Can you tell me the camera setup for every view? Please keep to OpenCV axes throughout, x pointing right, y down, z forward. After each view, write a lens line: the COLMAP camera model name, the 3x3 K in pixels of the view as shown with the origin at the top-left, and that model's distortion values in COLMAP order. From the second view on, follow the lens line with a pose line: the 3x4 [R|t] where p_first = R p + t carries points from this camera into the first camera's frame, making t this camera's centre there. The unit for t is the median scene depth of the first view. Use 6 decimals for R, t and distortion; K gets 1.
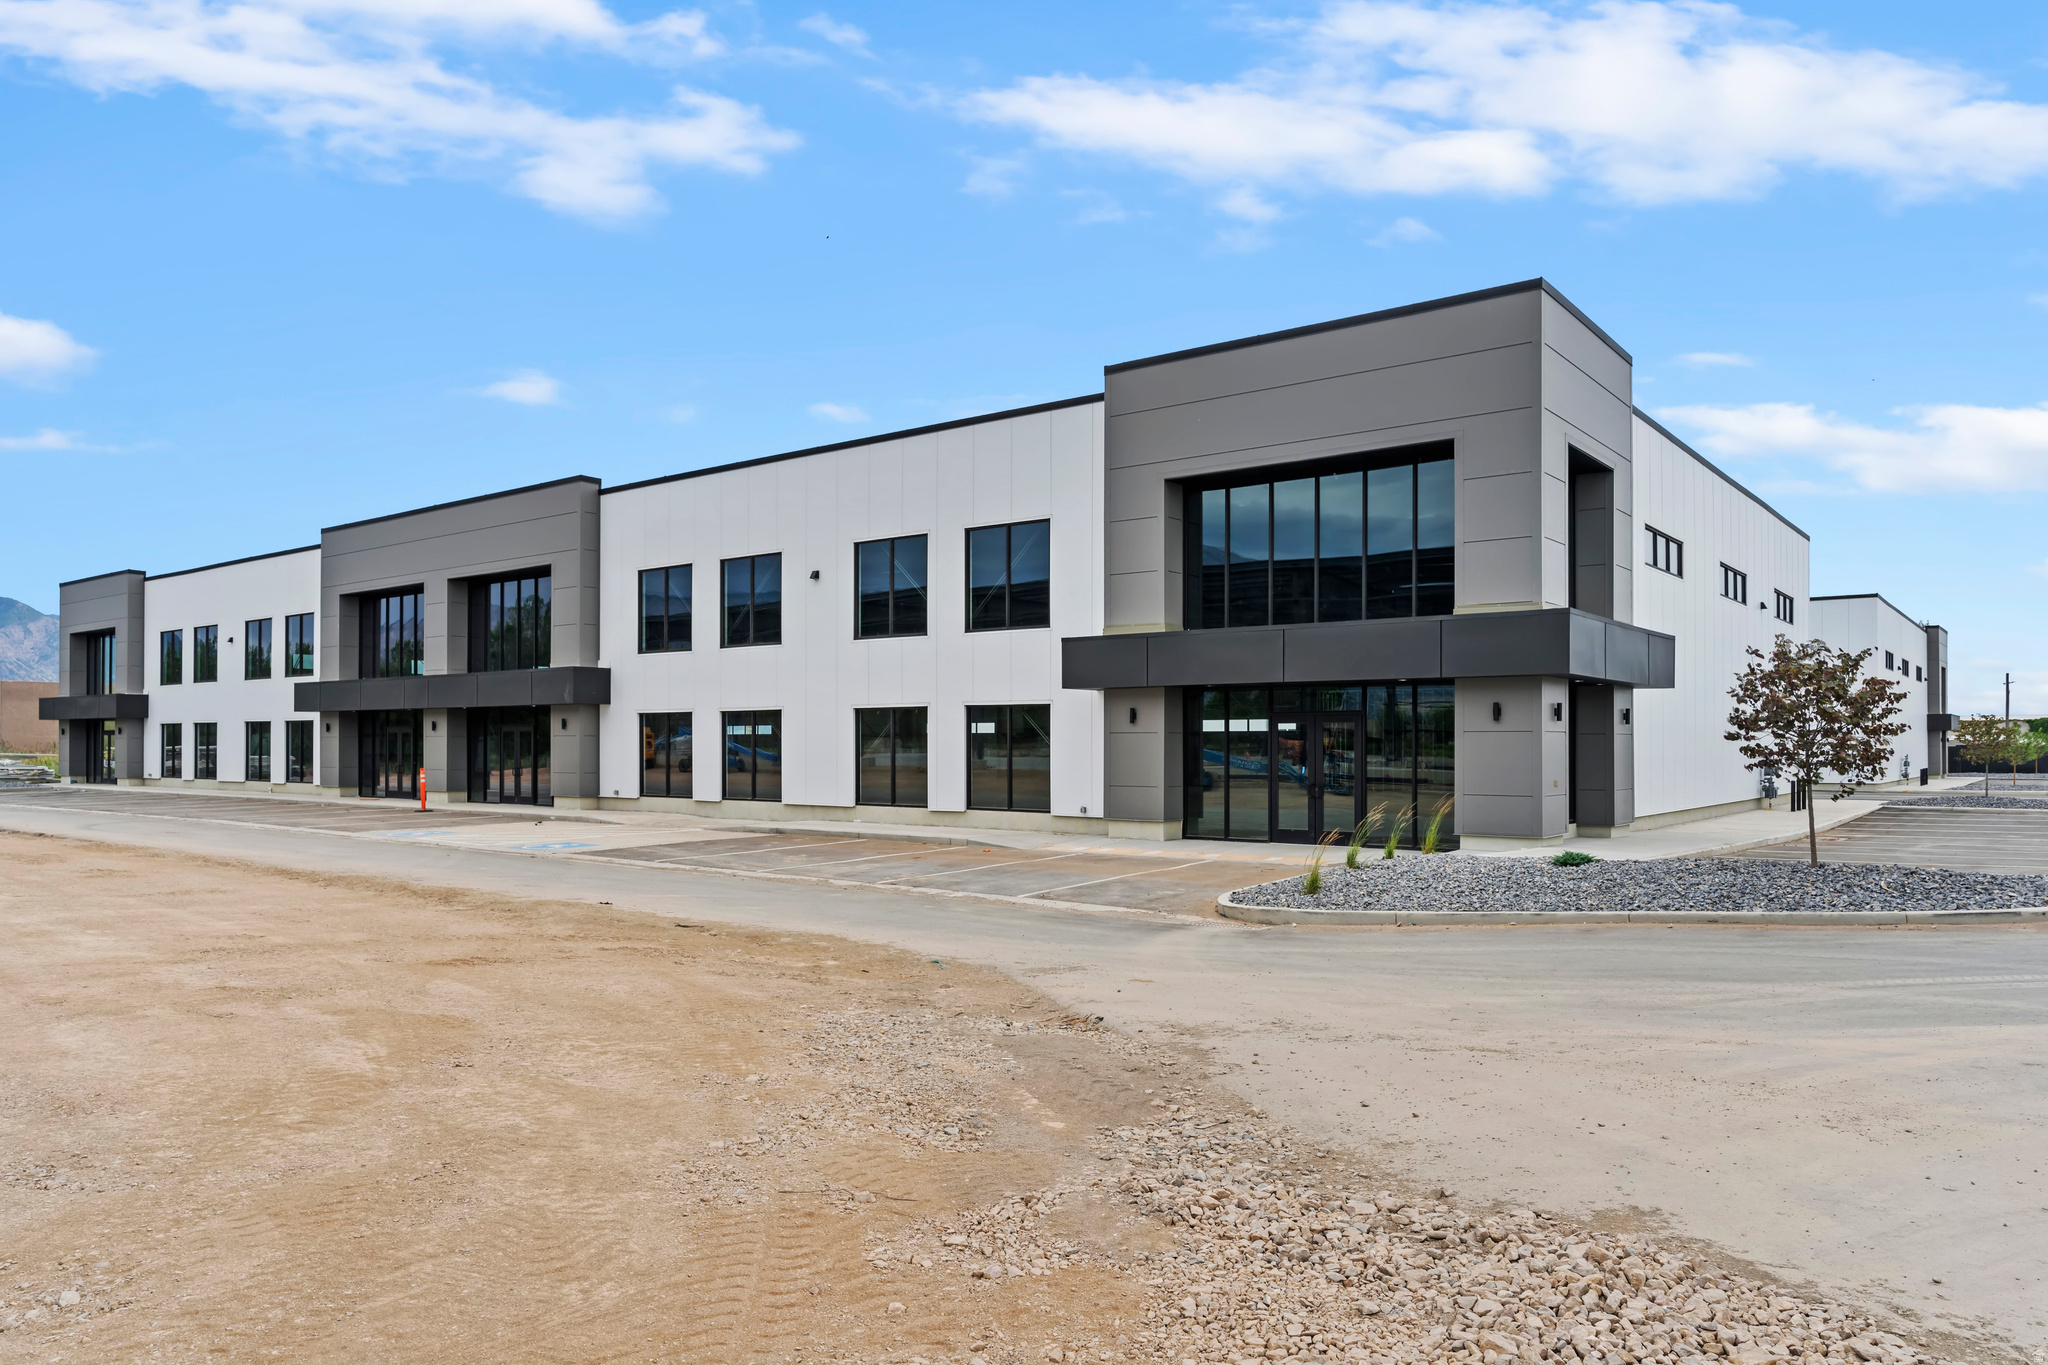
lens RADIAL K [[1333.8, 0, 1115.5], [0, 1333.8, 741.5], [0, 0, 1]] dist [0.051647, -0.000392]
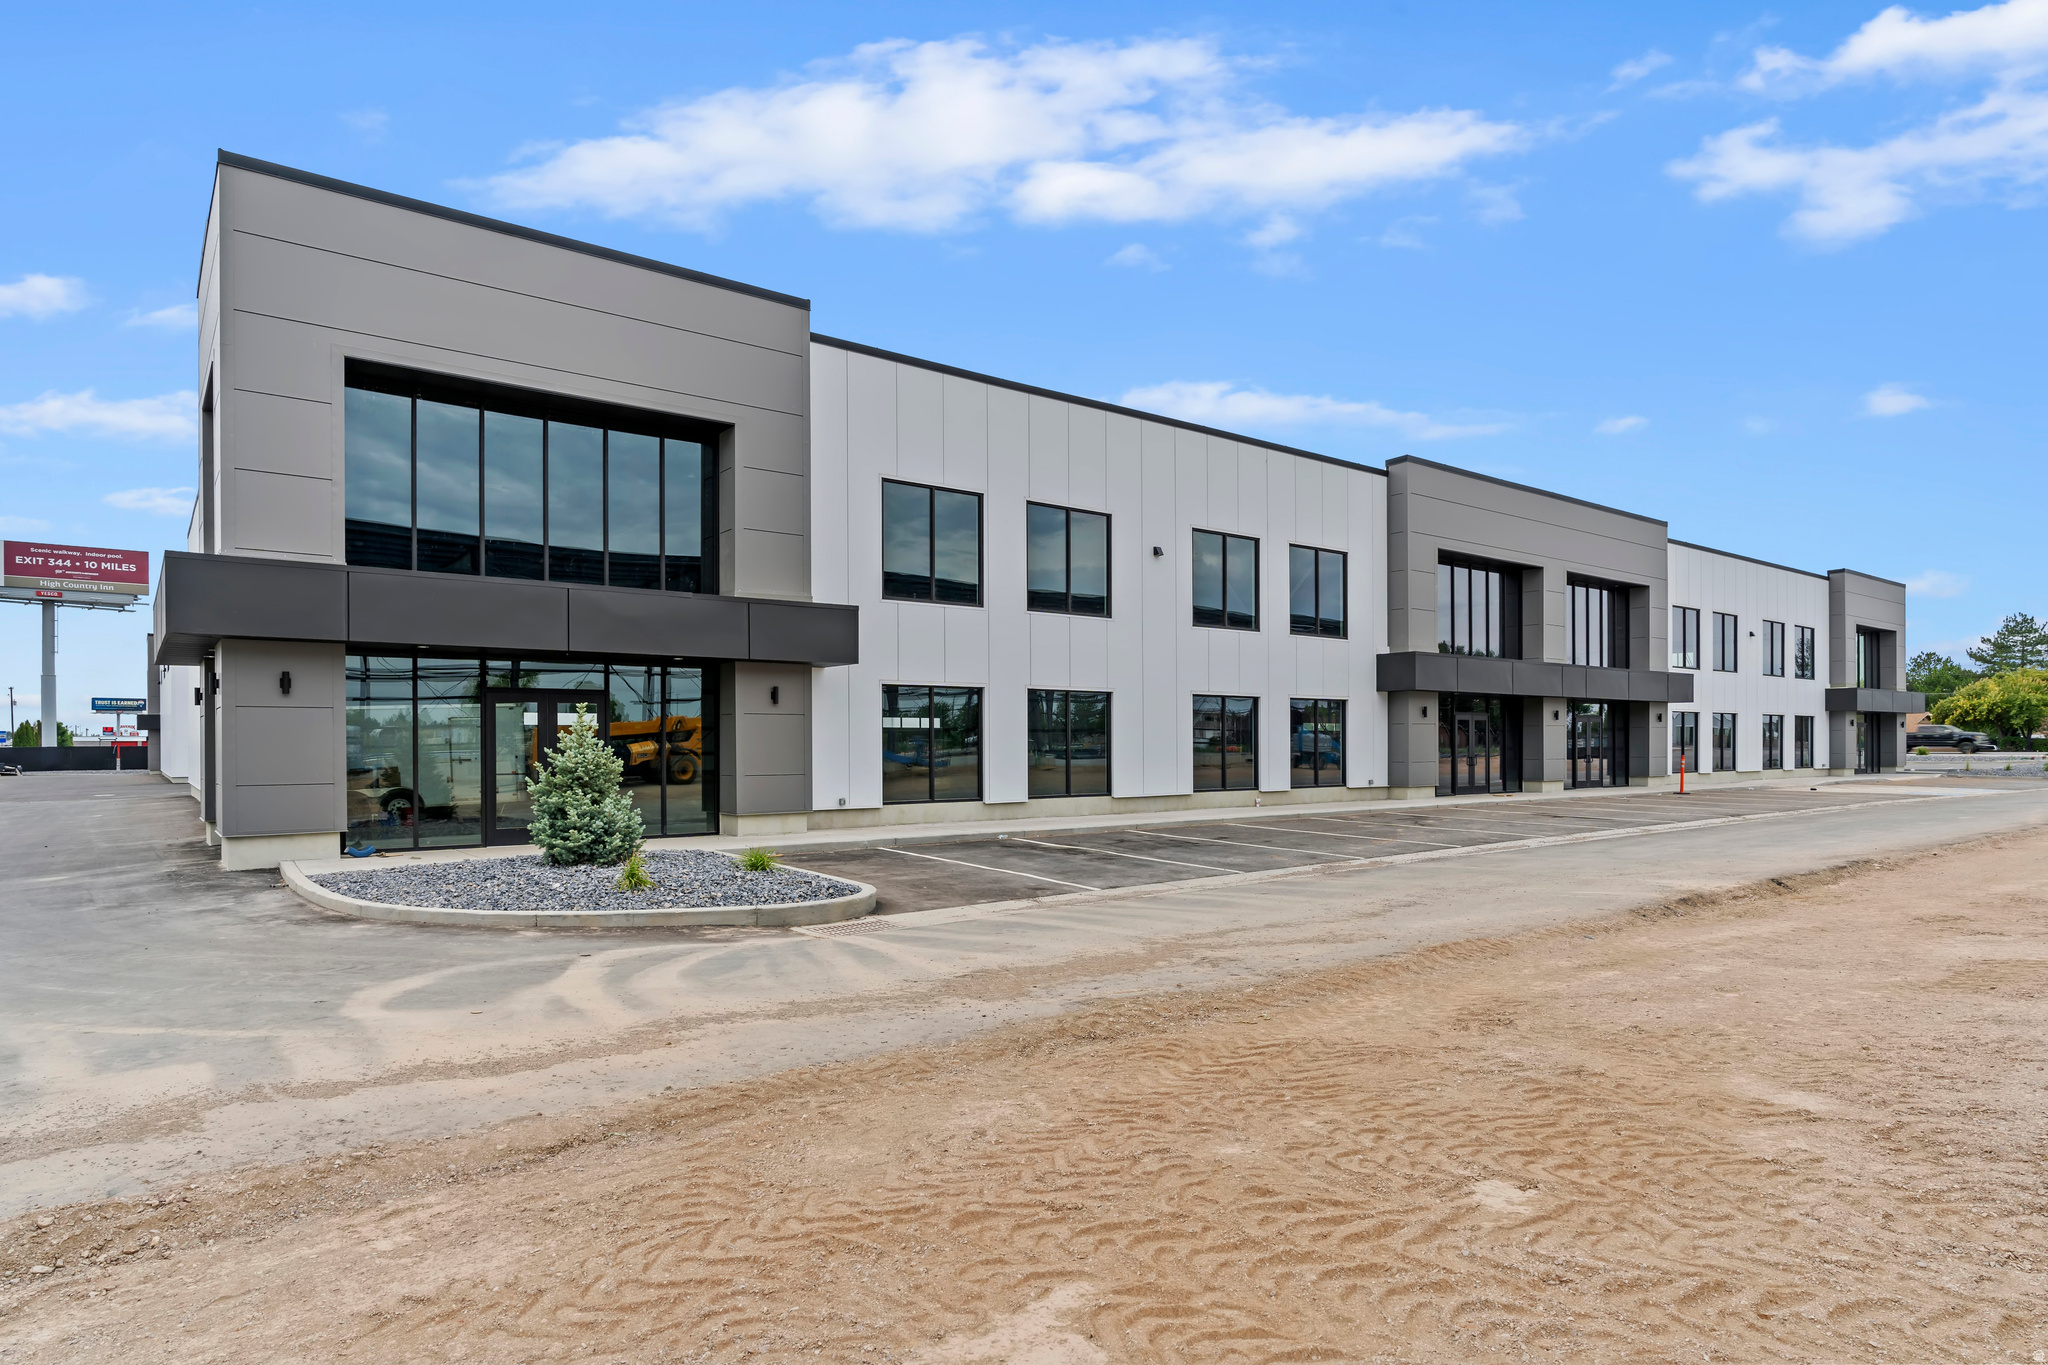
lens RADIAL K [[1396.6, 0, 1020.2], [0, 1396.6, 734.0], [0, 0, 1]] dist [0.000967, 0.000438]
pose [[0.161808, -0.002130, 0.986820, -1.236838], [-0.008894, 0.999954, 0.003616, 0.001419], [-0.986782, -0.009362, 0.161781, 0.958735]]
